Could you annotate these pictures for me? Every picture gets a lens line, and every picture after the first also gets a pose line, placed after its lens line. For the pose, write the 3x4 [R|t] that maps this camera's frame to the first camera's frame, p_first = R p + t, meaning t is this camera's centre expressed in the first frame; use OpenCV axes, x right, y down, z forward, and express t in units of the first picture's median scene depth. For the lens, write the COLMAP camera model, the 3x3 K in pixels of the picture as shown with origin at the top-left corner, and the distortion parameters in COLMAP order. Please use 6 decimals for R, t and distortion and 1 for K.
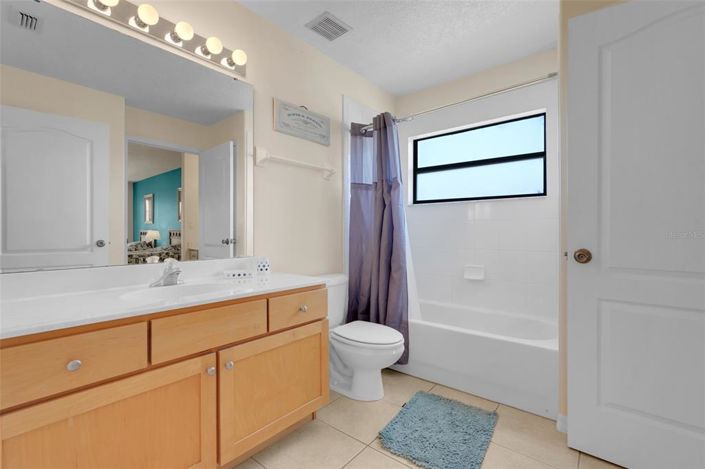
lens RADIAL K [[318.9, 0, 352.5], [0, 318.9, 234.5], [0, 0, 1]] dist [-0.000918, 0.000050]
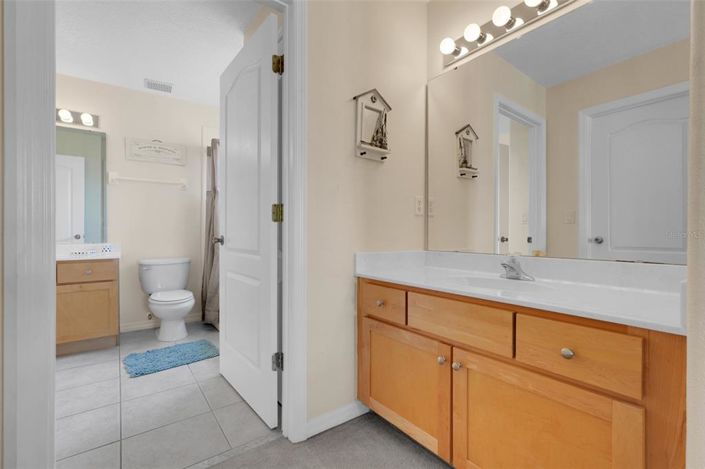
lens RADIAL K [[318.9, 0, 352.5], [0, 318.9, 234.5], [0, 0, 1]] dist [-0.000918, 0.000050]
pose [[0.969844, -0.001528, -0.243723, 1.091465], [0.001338, 0.999999, -0.000947, 0.027794], [0.243724, 0.000592, 0.969844, -0.189310]]
